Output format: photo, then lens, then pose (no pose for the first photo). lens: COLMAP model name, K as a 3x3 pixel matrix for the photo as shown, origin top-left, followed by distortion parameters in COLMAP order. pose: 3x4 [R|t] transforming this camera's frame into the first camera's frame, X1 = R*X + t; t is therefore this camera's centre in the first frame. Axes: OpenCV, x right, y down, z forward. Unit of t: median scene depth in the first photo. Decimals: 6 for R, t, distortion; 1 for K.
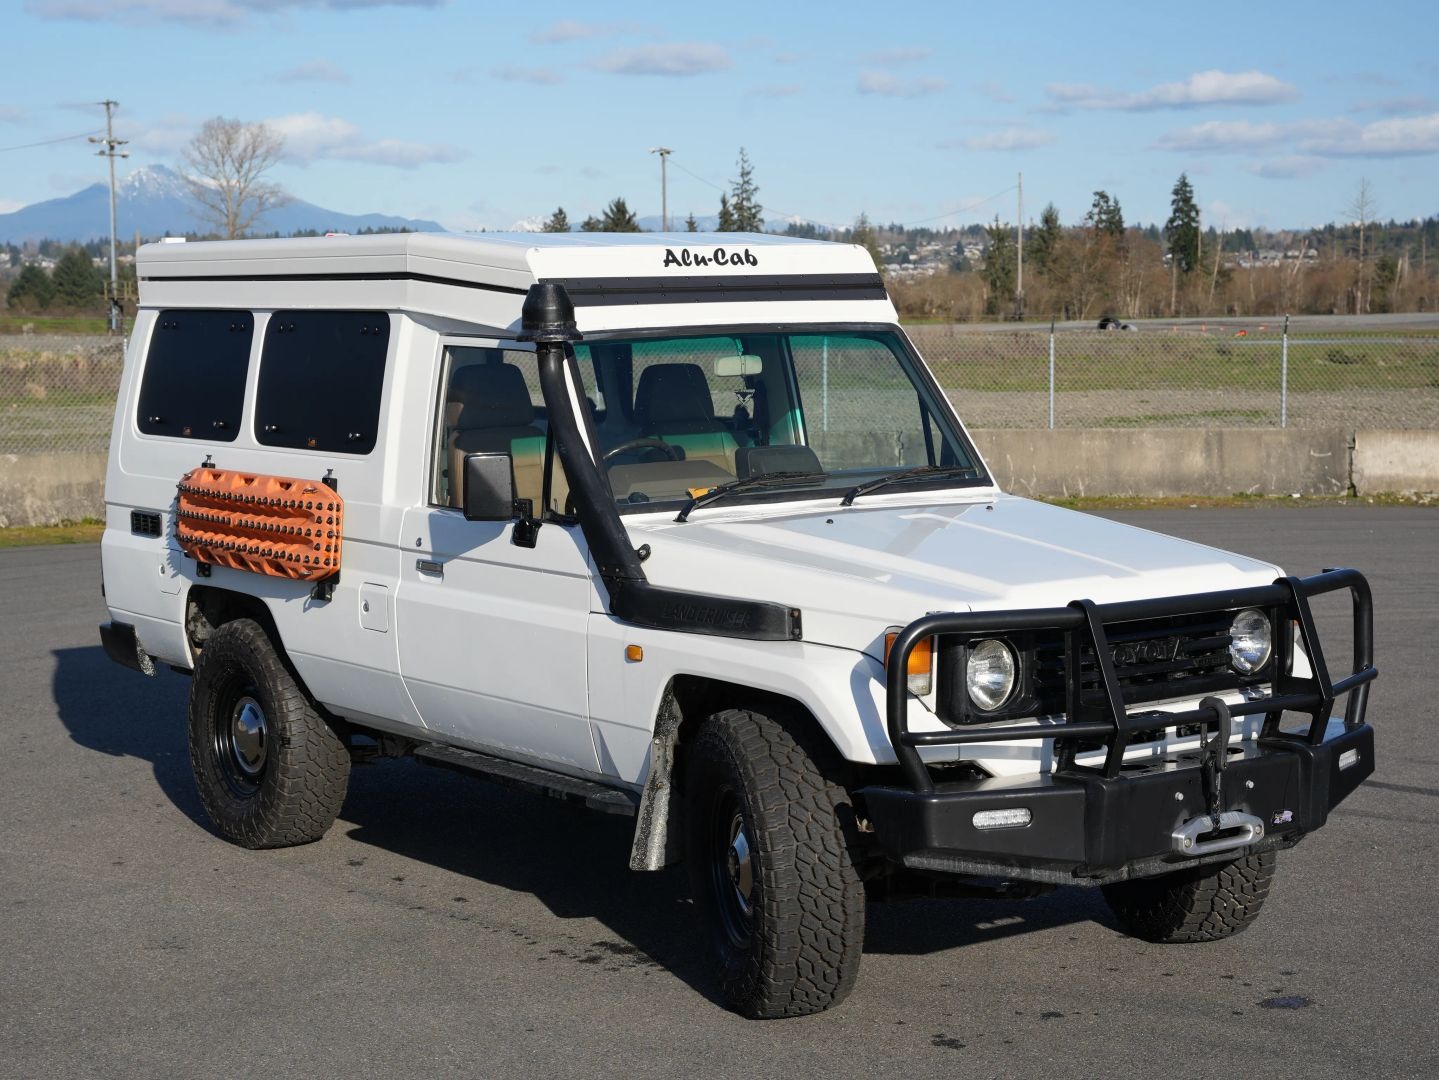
lens RADIAL K [[2600.9, 0, 719.5], [0, 2600.9, 540.0], [0, 0, 1]] dist [0.096147, 0.312935]
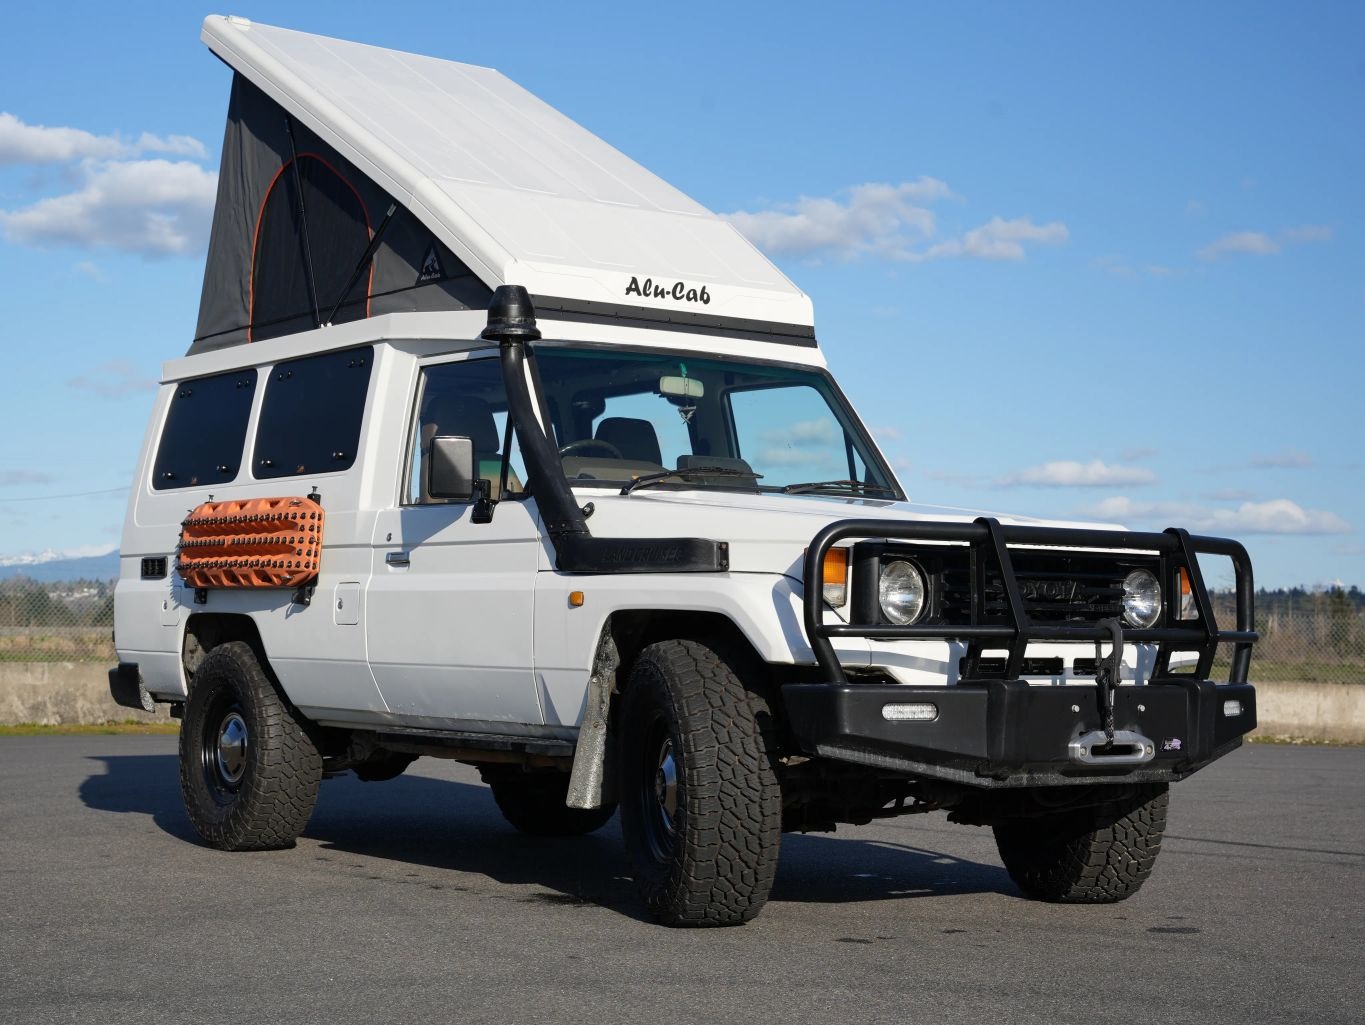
lens RADIAL K [[2216.9, 0, 682.5], [0, 2216.9, 512.5], [0, 0, 1]] dist [0.077742, 0.056391]
pose [[0.999674, 0.024640, -0.006636, 0.015892], [-0.025352, 0.988616, -0.148309, 0.135180], [0.002906, 0.148429, 0.988919, 0.071751]]
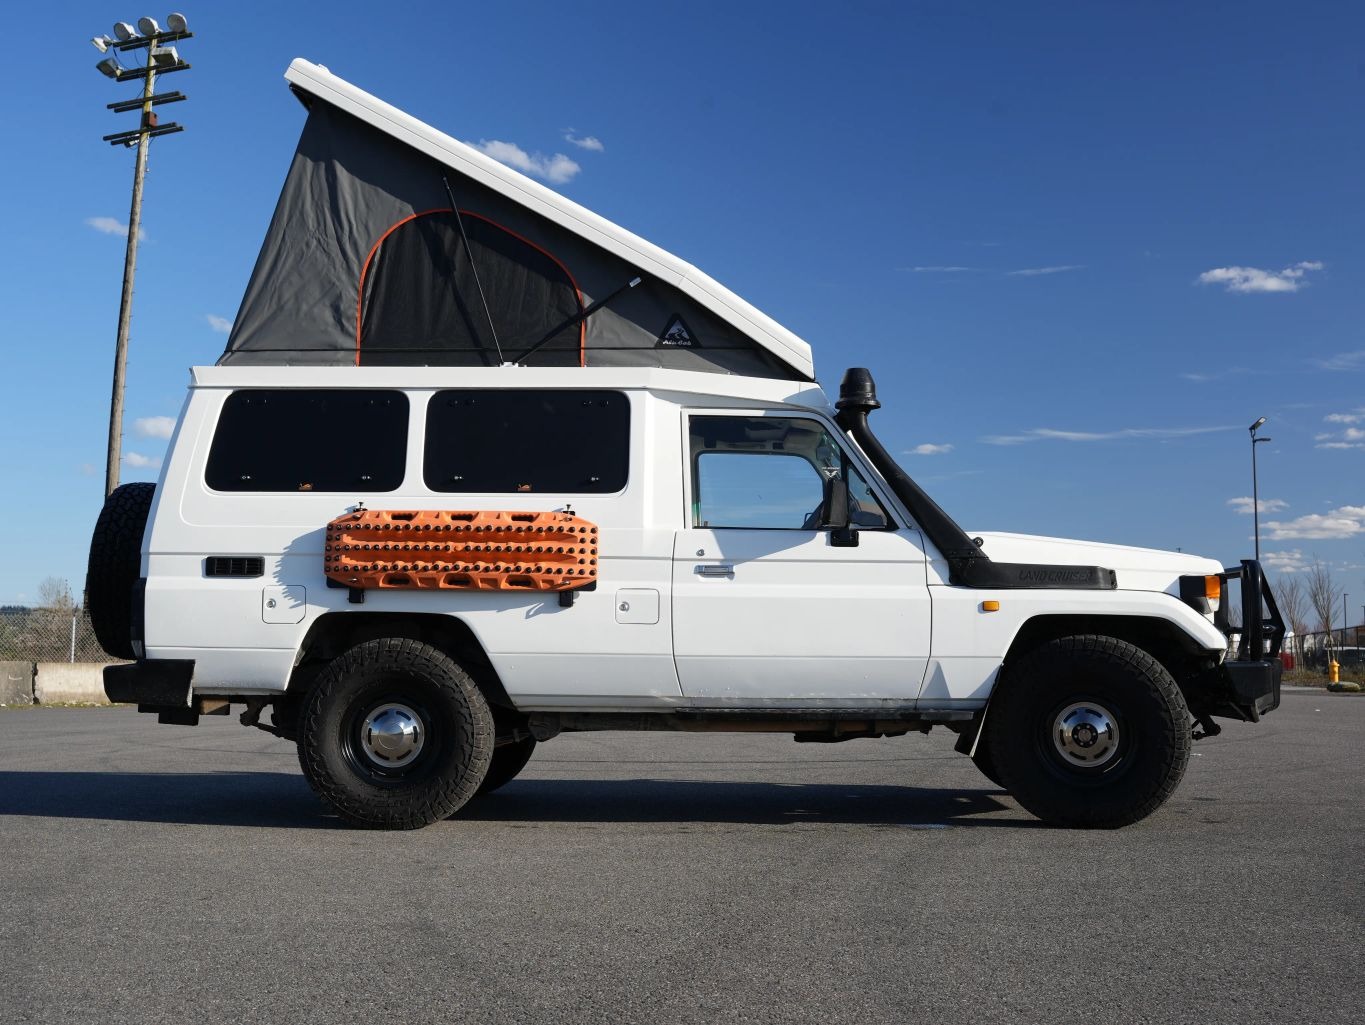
lens RADIAL K [[1487.0, 0, 682.5], [0, 1487.0, 512.5], [0, 0, 1]] dist [-0.057599, 0.013174]
pose [[0.626020, 0.083765, 0.775295, -0.769135], [0.059420, 0.986200, -0.154531, 0.105495], [-0.777540, 0.142807, 0.612404, 0.565689]]
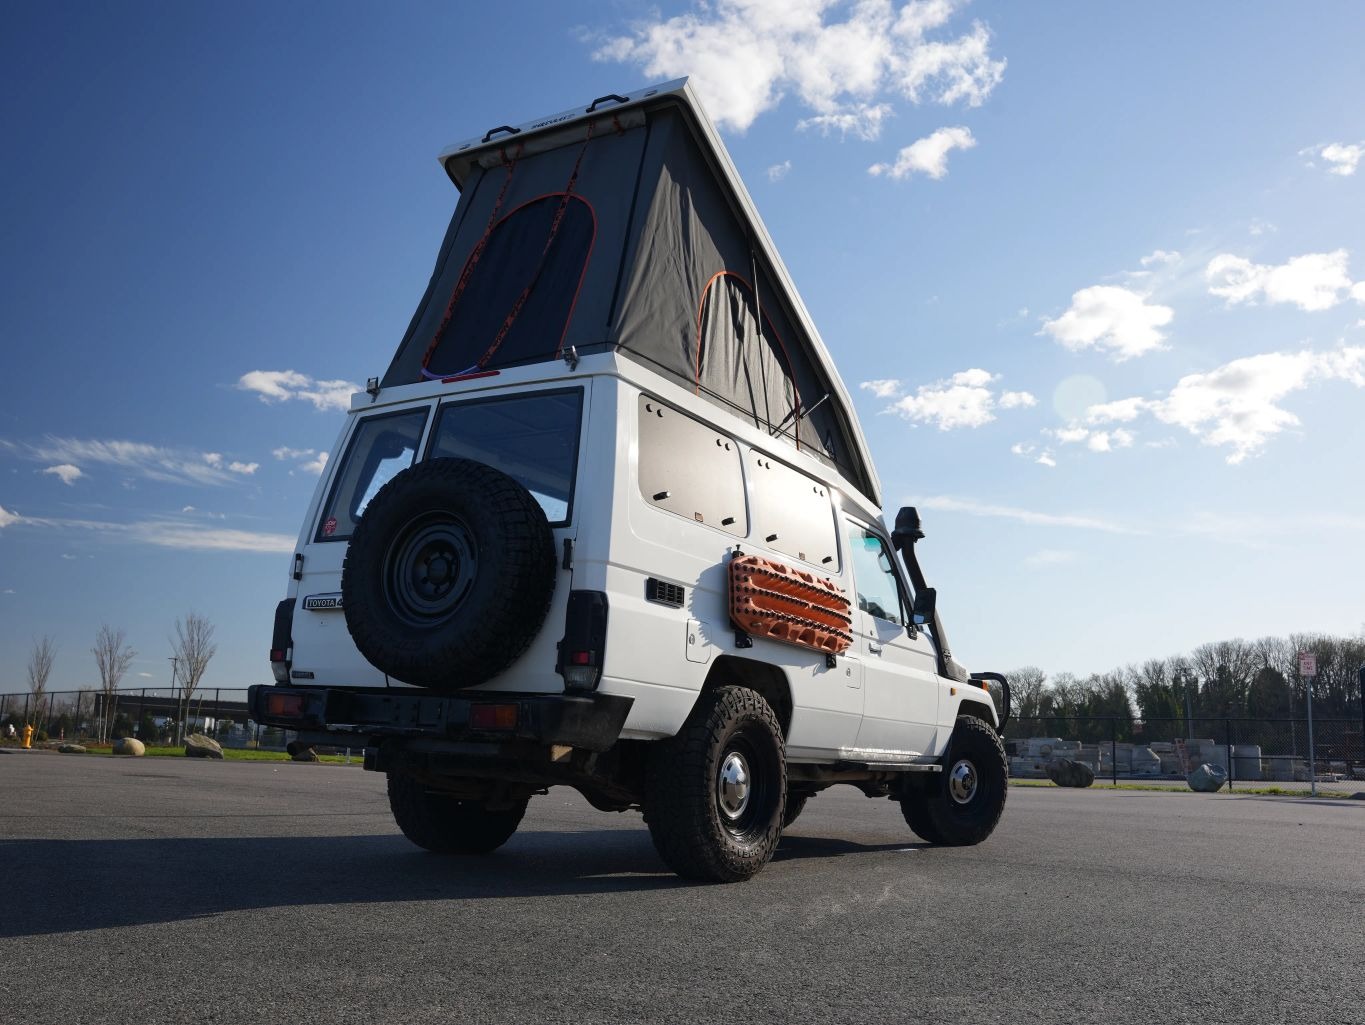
lens RADIAL K [[1242.4, 0, 682.5], [0, 1242.4, 512.5], [0, 0, 1]] dist [-0.143940, 0.011836]
pose [[-0.377381, 0.177564, 0.908876, -0.848971], [0.045700, 0.983820, -0.173230, 0.059838], [-0.924930, -0.023838, -0.379390, 1.502356]]
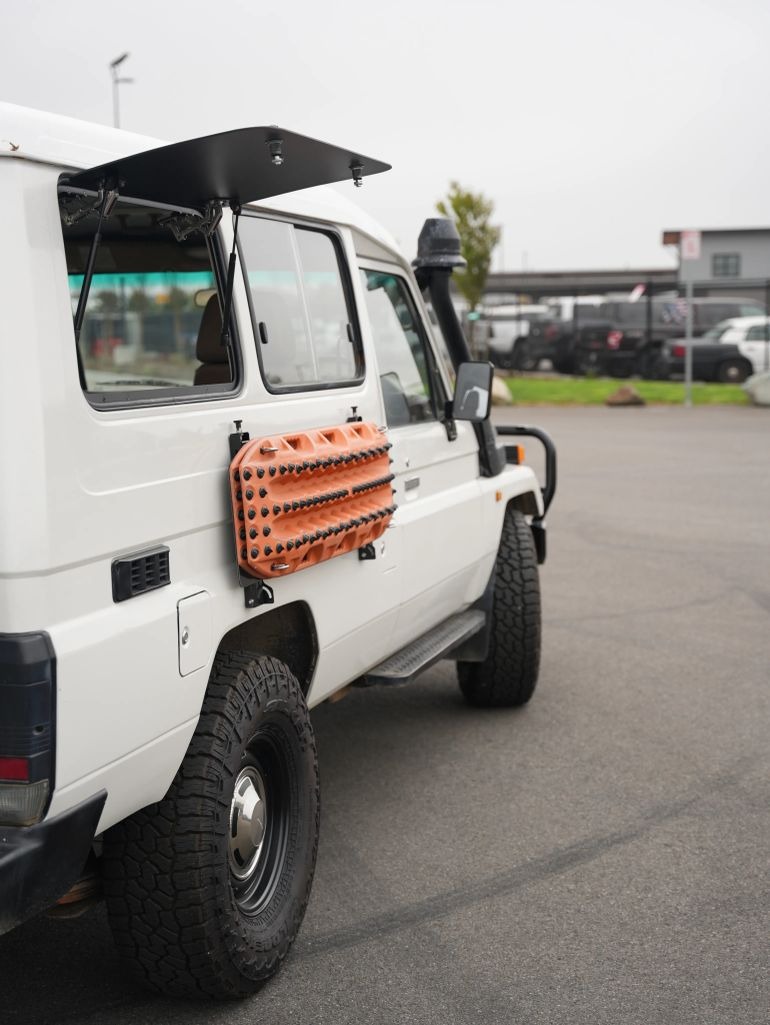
lens RADIAL K [[1664.7, 0, 385.0], [0, 1664.7, 512.5], [0, 0, 1]] dist [0.077742, 0.056391]
pose [[-0.603135, -0.060148, 0.795368, -0.664193], [0.100638, 0.983446, 0.150686, -0.083235], [-0.791265, 0.170928, -0.587098, 1.478723]]
